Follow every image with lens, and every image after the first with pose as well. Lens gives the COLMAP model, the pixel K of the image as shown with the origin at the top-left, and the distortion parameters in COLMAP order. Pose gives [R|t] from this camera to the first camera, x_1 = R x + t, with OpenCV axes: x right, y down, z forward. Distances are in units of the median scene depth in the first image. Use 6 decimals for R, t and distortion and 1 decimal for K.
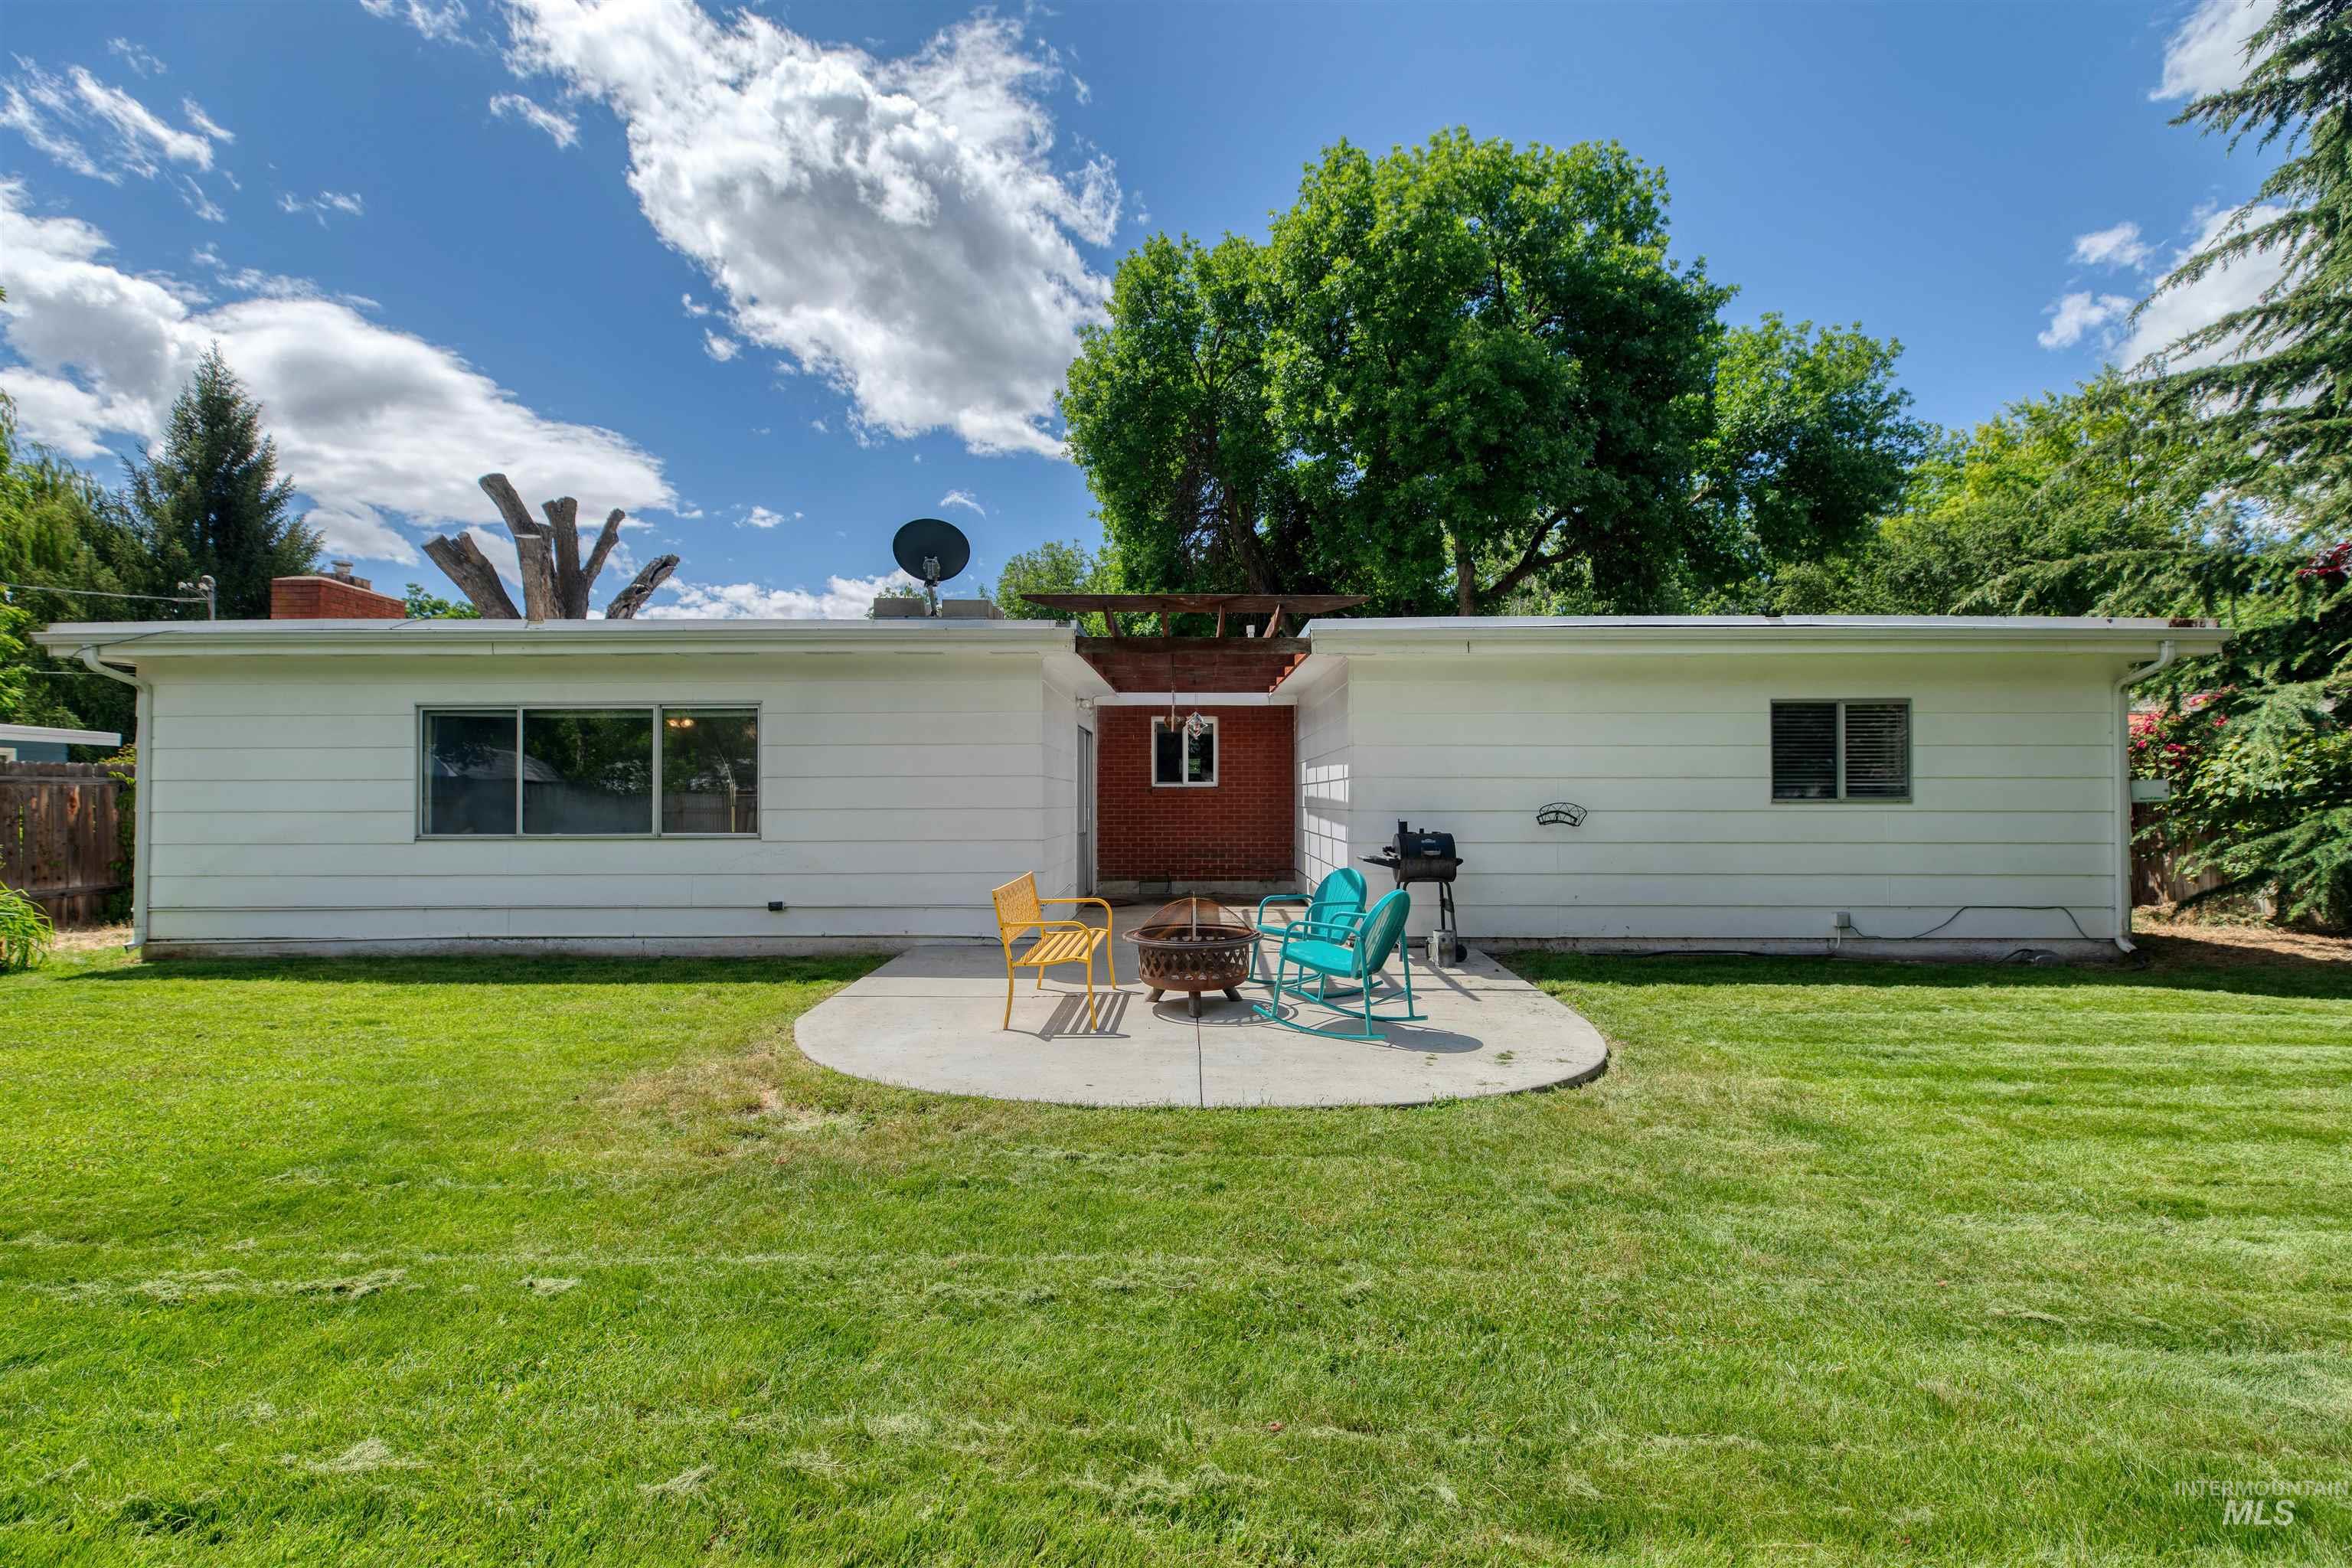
lens RADIAL K [[1056.3, 0, 1186.2], [0, 1056.3, 783.2], [0, 0, 1]] dist [0.008332, -0.002998]
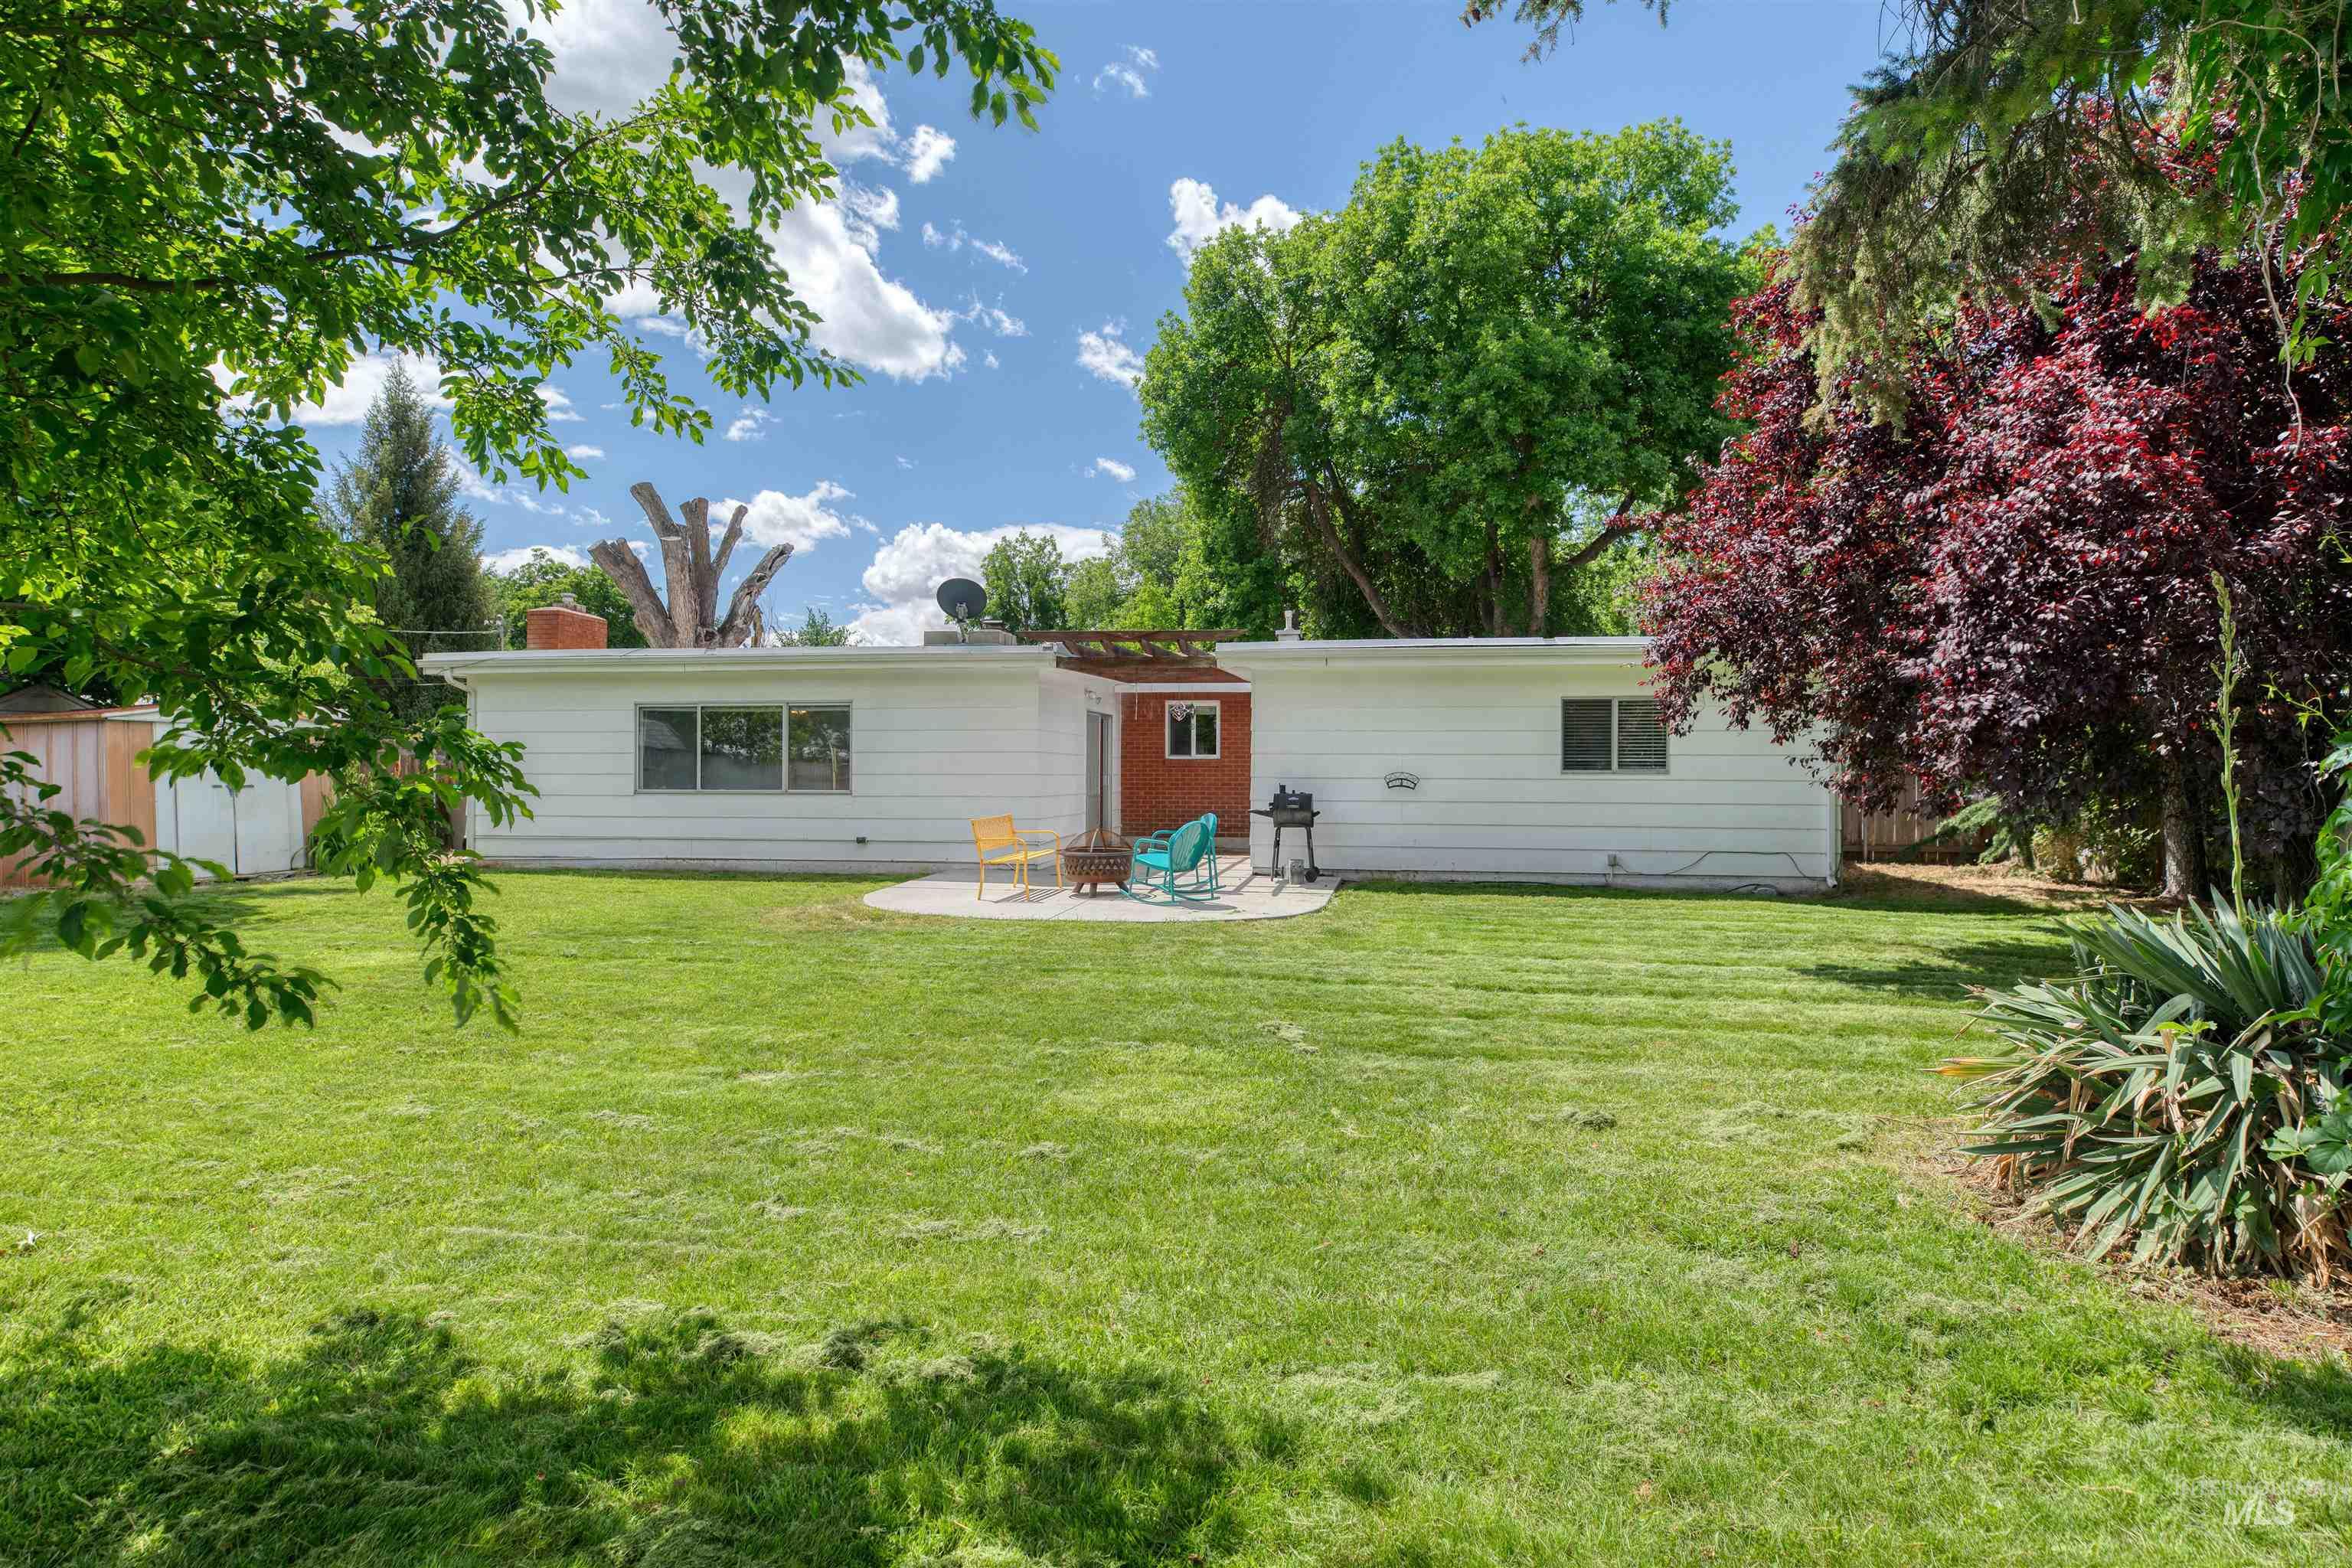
lens RADIAL K [[1277.6, 0, 1176.0], [0, 1277.6, 727.8], [0, 0, 1]] dist [0.001552, 0.001082]
pose [[0.988843, -0.000416, -0.148962, 0.135488], [-0.002216, 0.999844, -0.017499, -0.004226], [0.148946, 0.017634, 0.988688, -0.303577]]
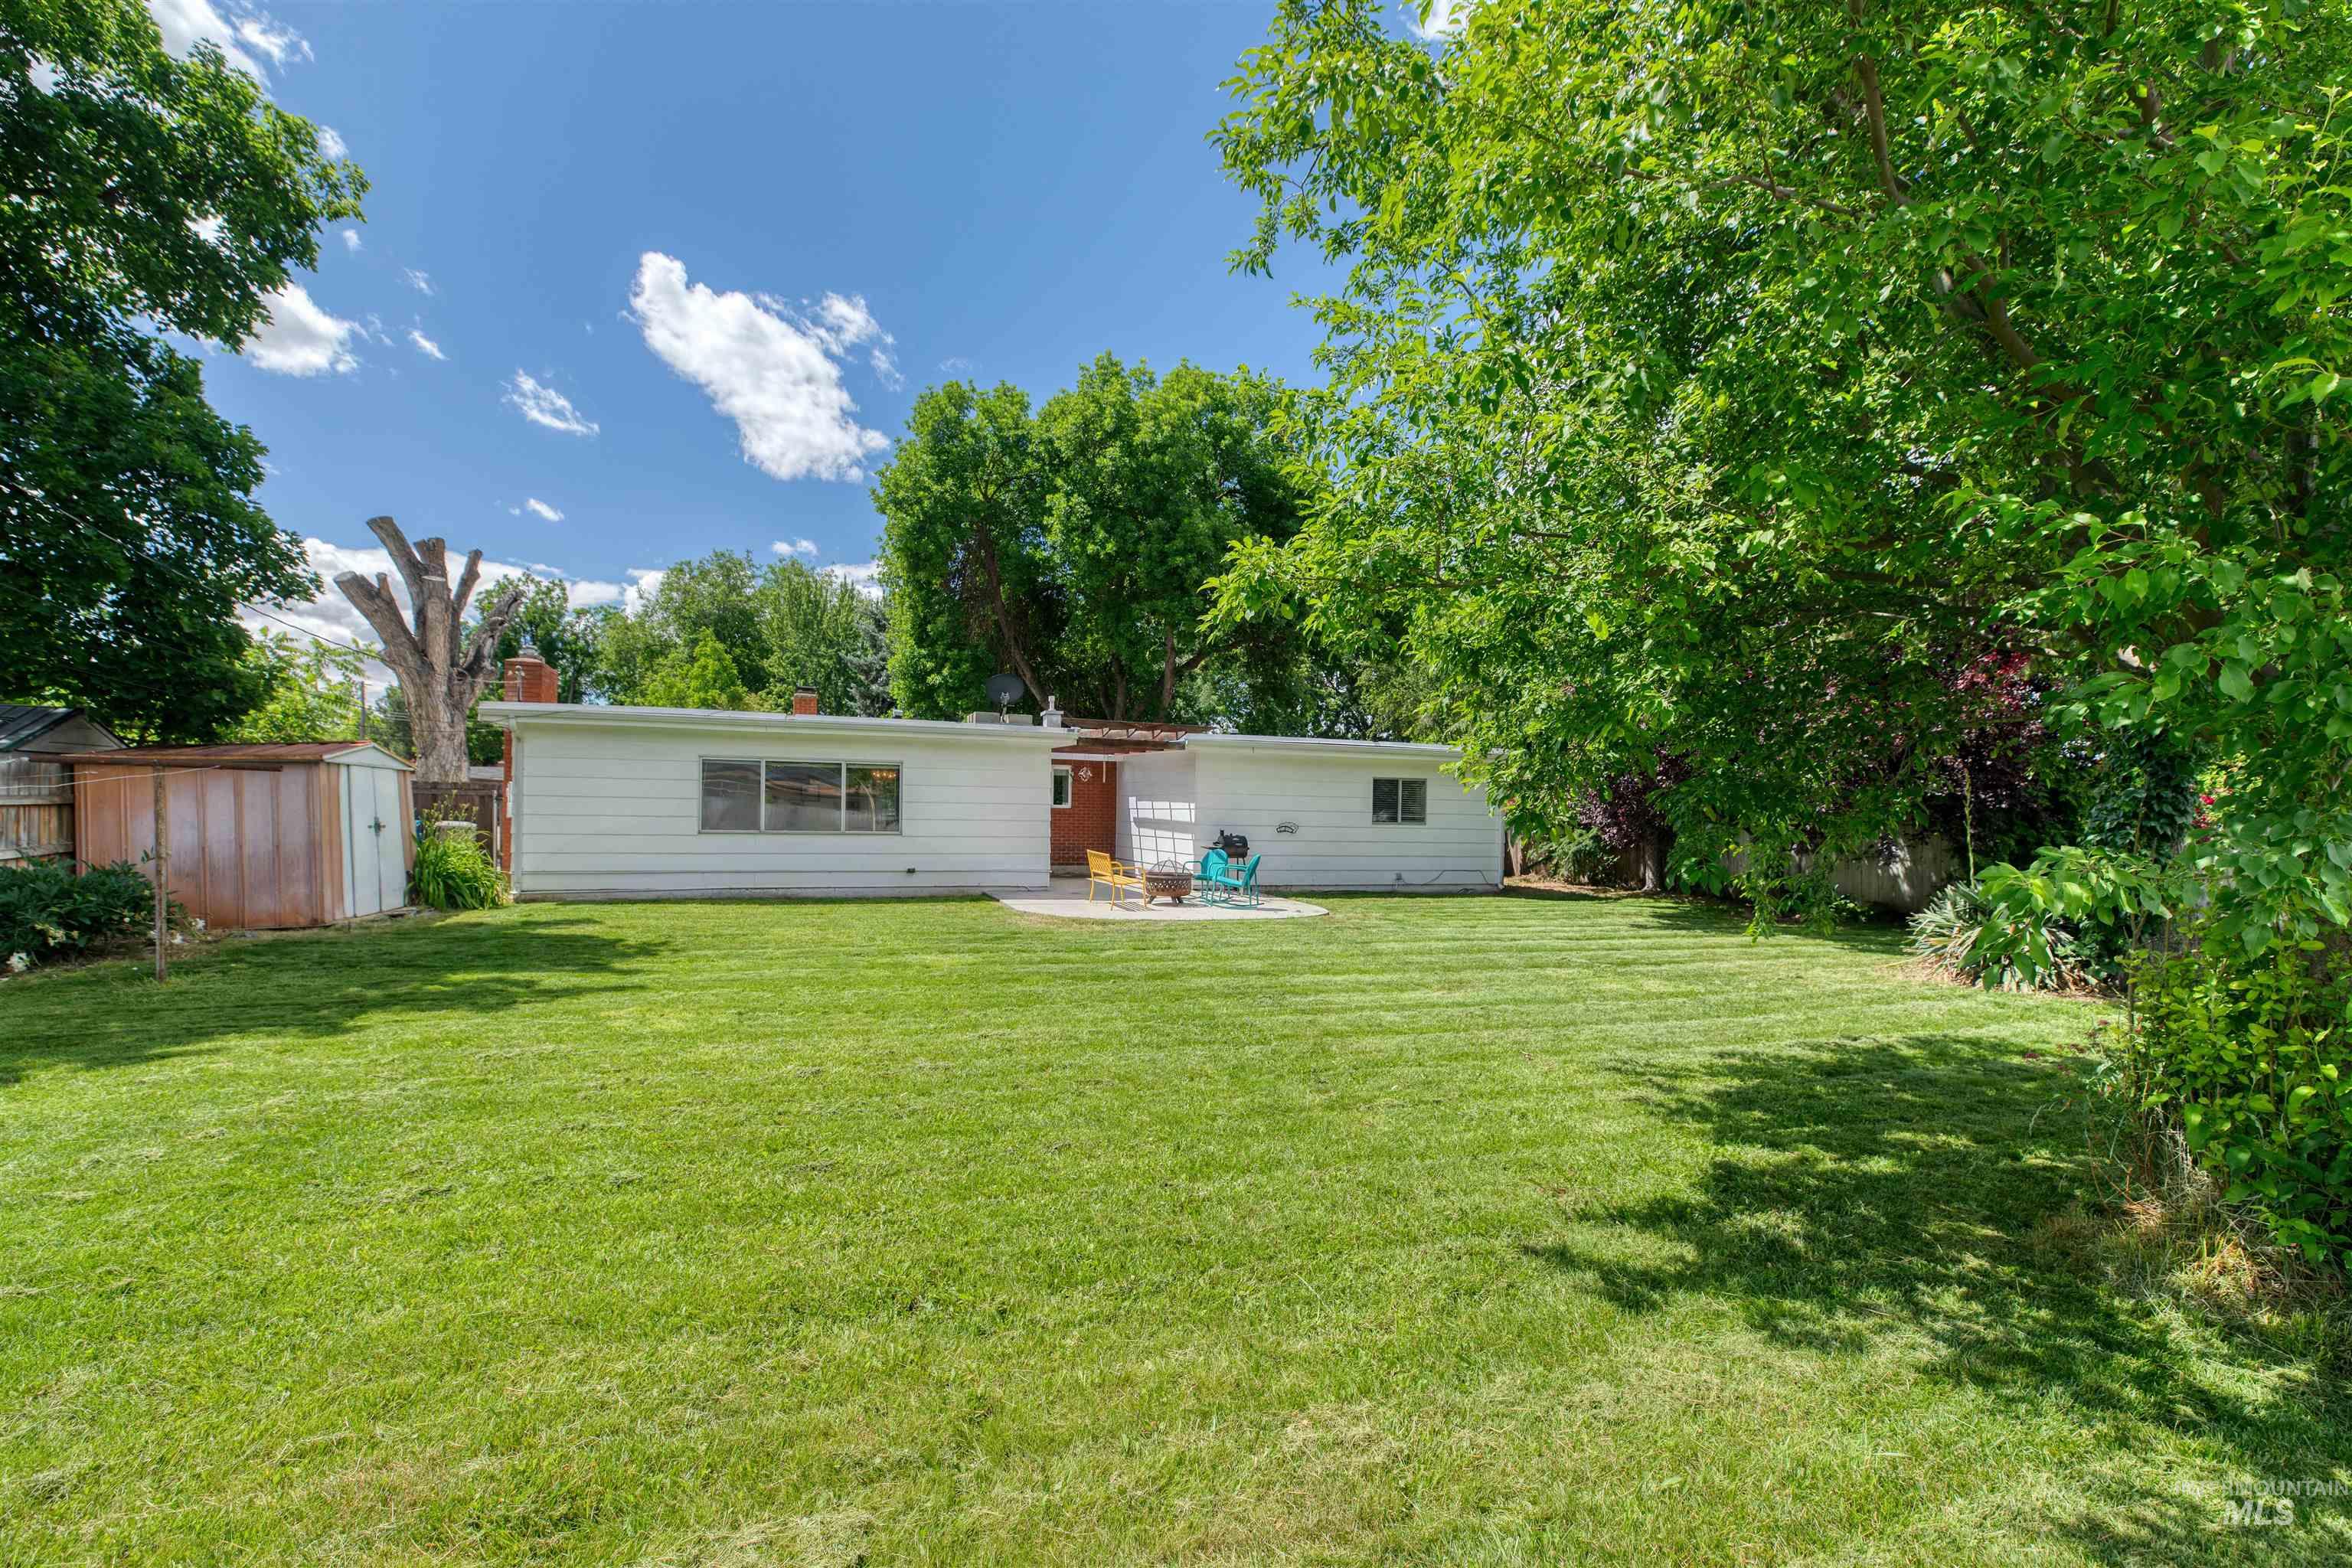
lens RADIAL K [[1056.3, 0, 1189.7], [0, 1056.3, 773.8], [0, 0, 1]] dist [0.008332, -0.002998]
pose [[0.935598, 0.031438, 0.351664, -0.259045], [-0.024726, 0.999417, -0.023563, -0.010672], [-0.352199, 0.013350, 0.935830, -0.414951]]
